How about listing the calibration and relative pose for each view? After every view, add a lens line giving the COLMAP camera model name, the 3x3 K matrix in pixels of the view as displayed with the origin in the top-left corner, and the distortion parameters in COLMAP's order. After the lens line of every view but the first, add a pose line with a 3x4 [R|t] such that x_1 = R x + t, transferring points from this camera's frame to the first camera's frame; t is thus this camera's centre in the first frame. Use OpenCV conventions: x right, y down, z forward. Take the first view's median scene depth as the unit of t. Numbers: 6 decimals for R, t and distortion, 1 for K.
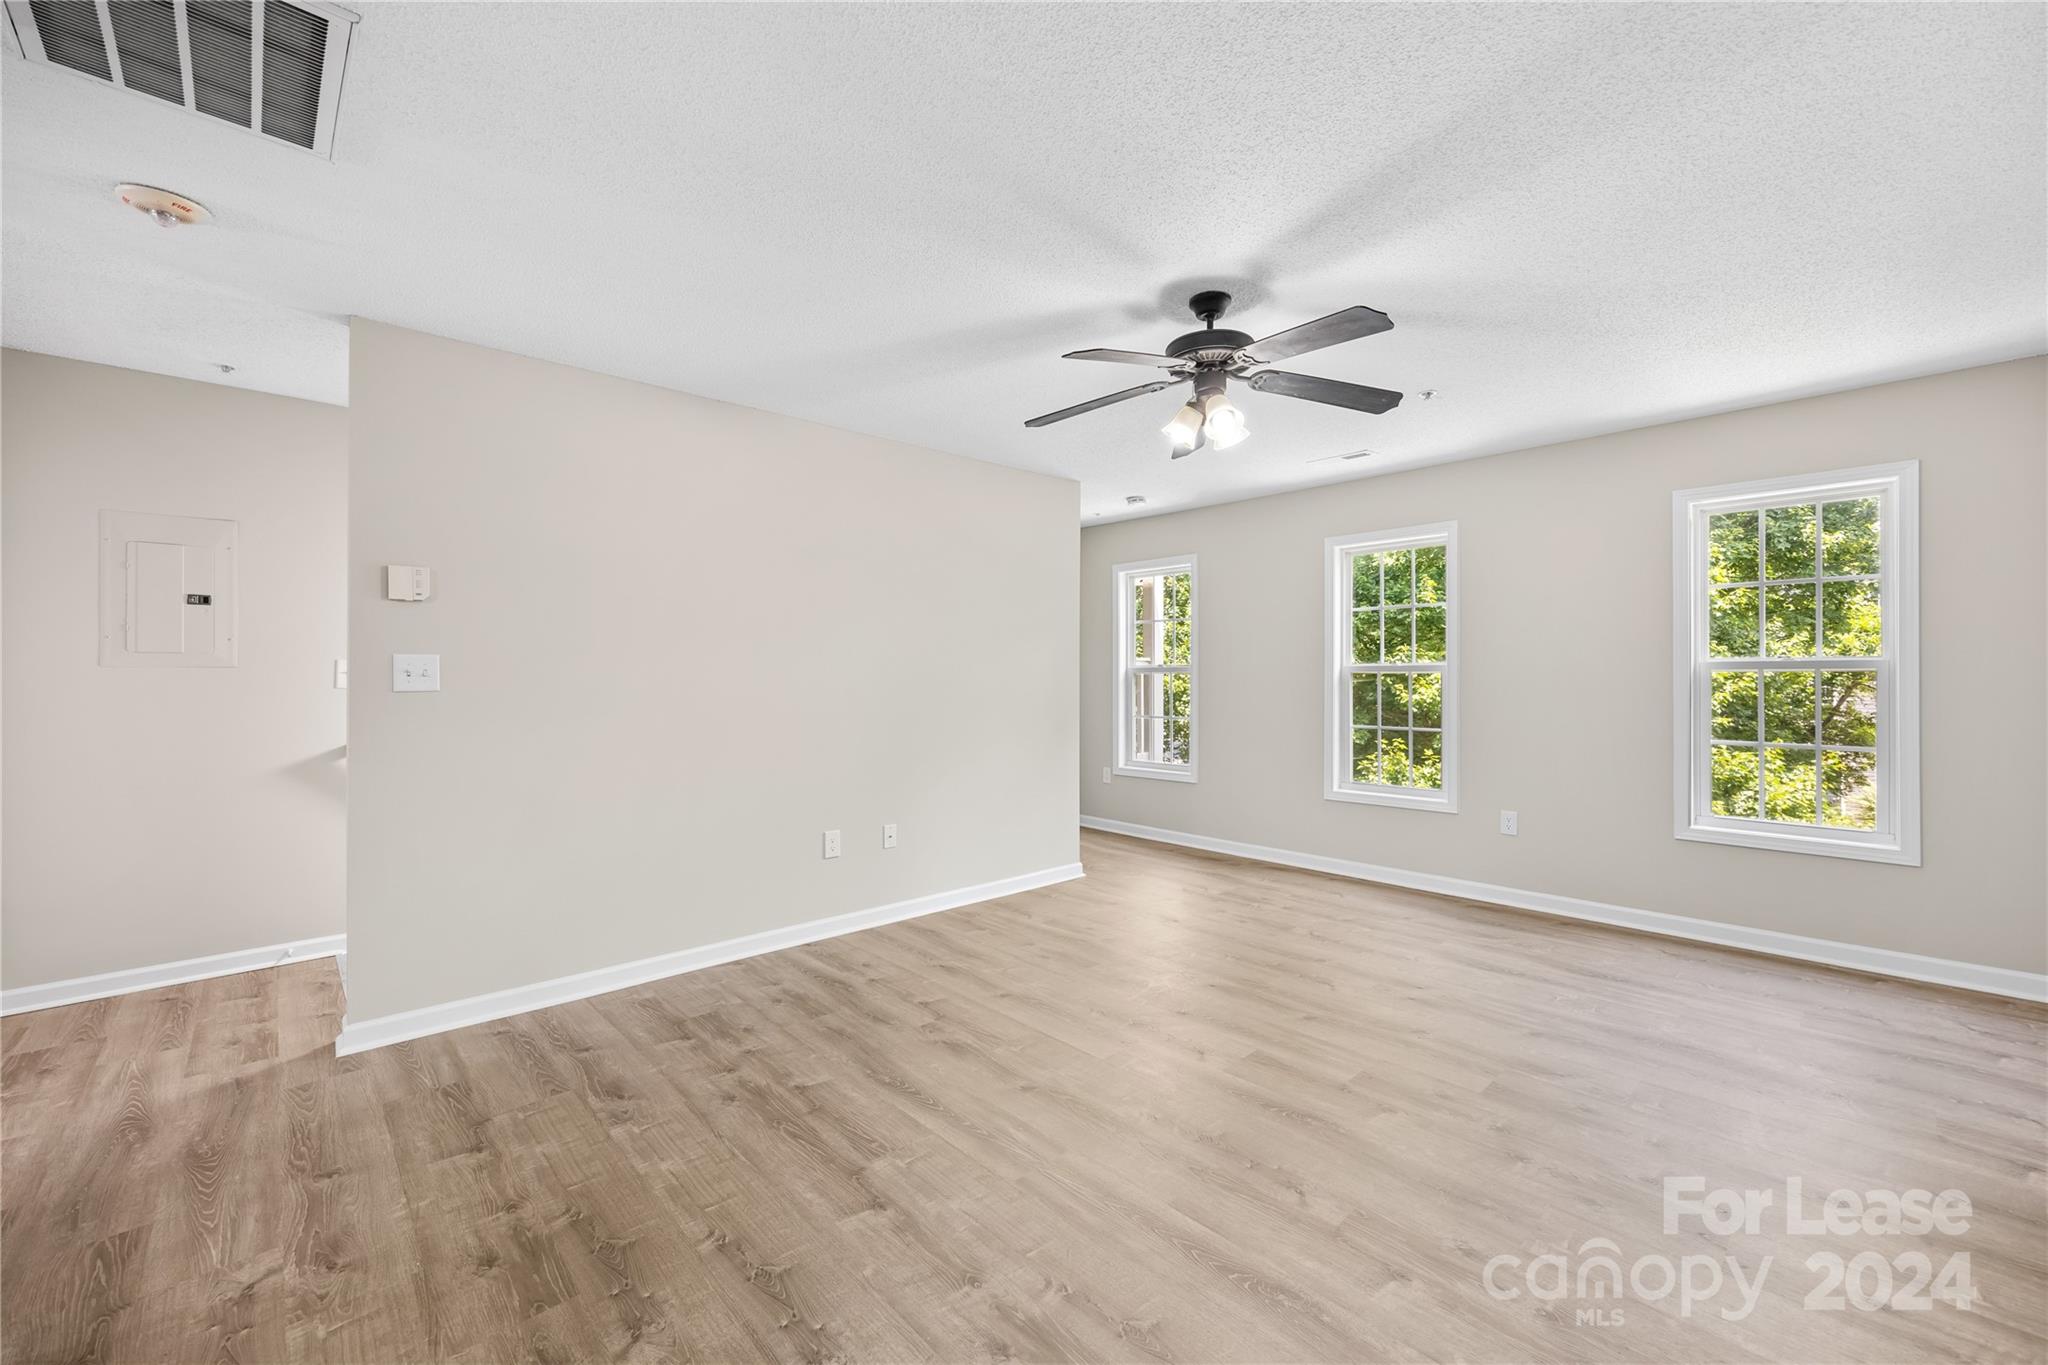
lens RADIAL K [[820.2, 0, 1032.9], [0, 820.2, 671.3], [0, 0, 1]] dist [-0.002357, 0.000195]
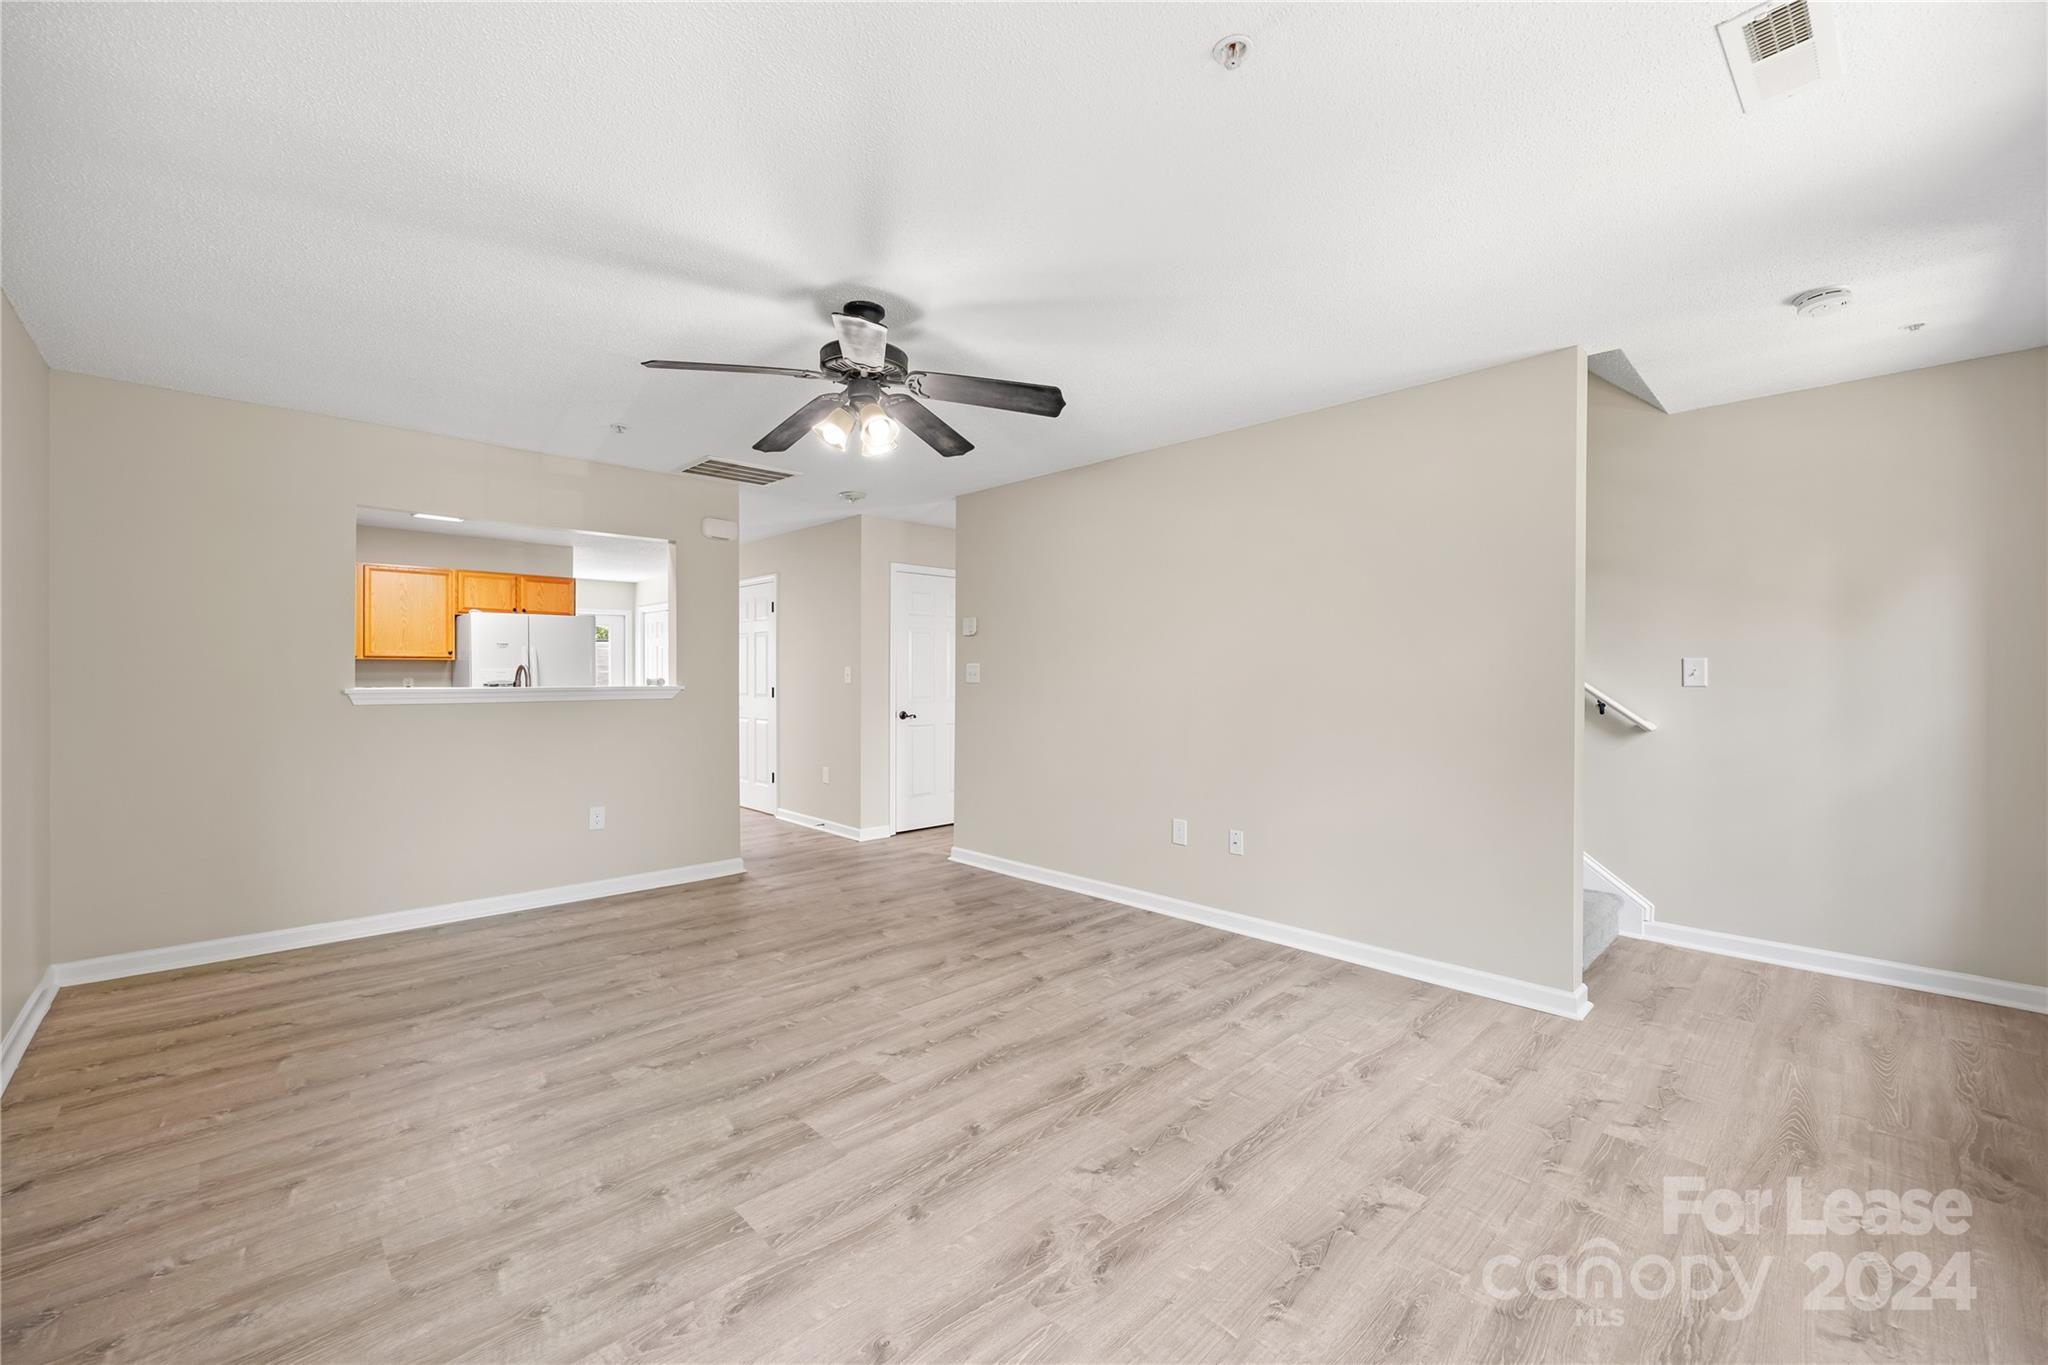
lens RADIAL K [[820.2, 0, 1032.9], [0, 820.2, 686.3], [0, 0, 1]] dist [-0.002357, 0.000195]
pose [[0.022825, 0.013006, -0.999655, 0.953615], [0.005843, 0.999897, 0.013142, 0.005859], [0.999722, -0.006141, 0.022746, 0.913303]]
